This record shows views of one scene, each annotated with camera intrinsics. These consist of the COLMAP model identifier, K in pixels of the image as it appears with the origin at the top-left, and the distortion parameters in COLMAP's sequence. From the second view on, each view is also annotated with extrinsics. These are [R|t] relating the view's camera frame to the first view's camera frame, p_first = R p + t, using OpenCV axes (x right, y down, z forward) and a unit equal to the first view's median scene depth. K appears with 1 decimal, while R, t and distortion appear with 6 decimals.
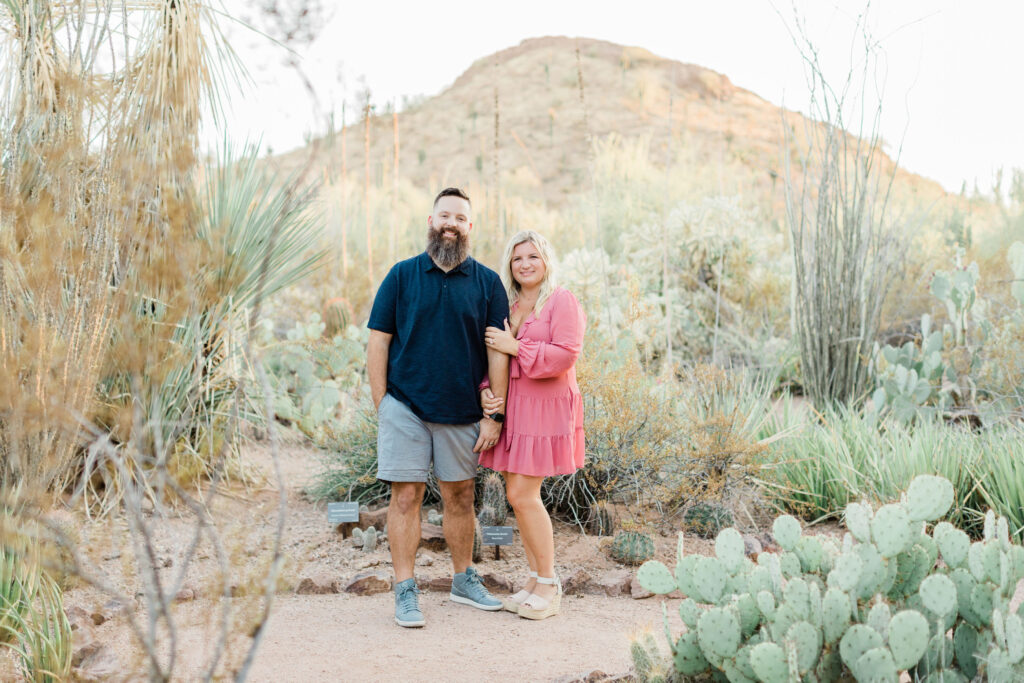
lens RADIAL K [[1417.7, 0, 514.9], [0, 1417.7, 337.6], [0, 0, 1]] dist [0.005809, -0.027219]
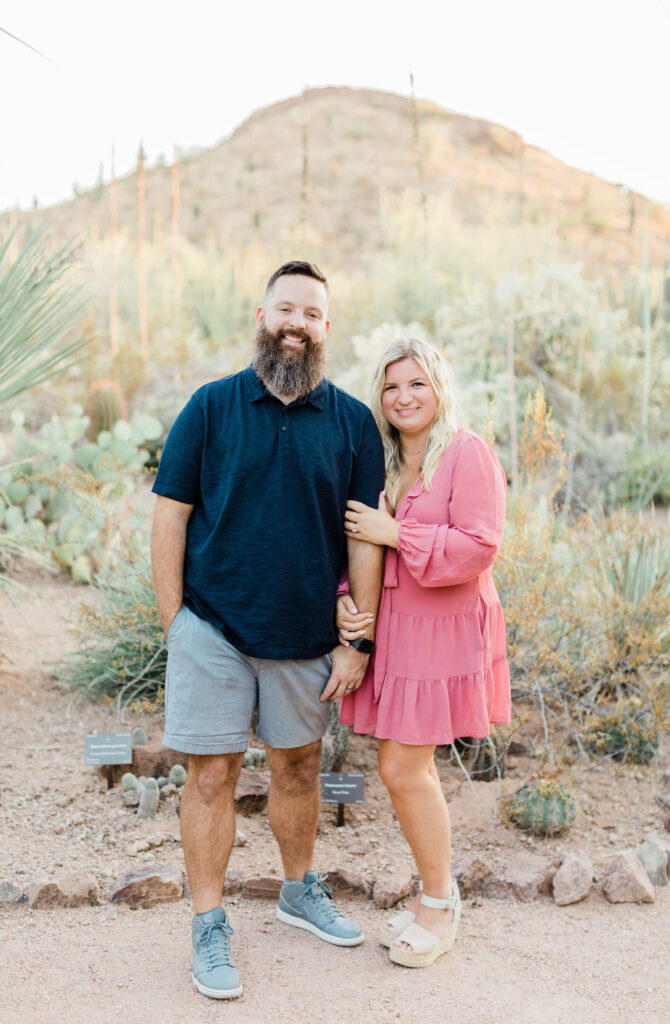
lens RADIAL K [[1450.3, 0, 311.1], [0, 1450.3, 511.5], [0, 0, 1]] dist [0.021568, -0.049103]
pose [[0.999727, 0.016302, 0.016739, -0.042371], [-0.017518, 0.997012, 0.075230, -0.042594], [-0.015463, -0.075503, 0.997026, 0.353602]]
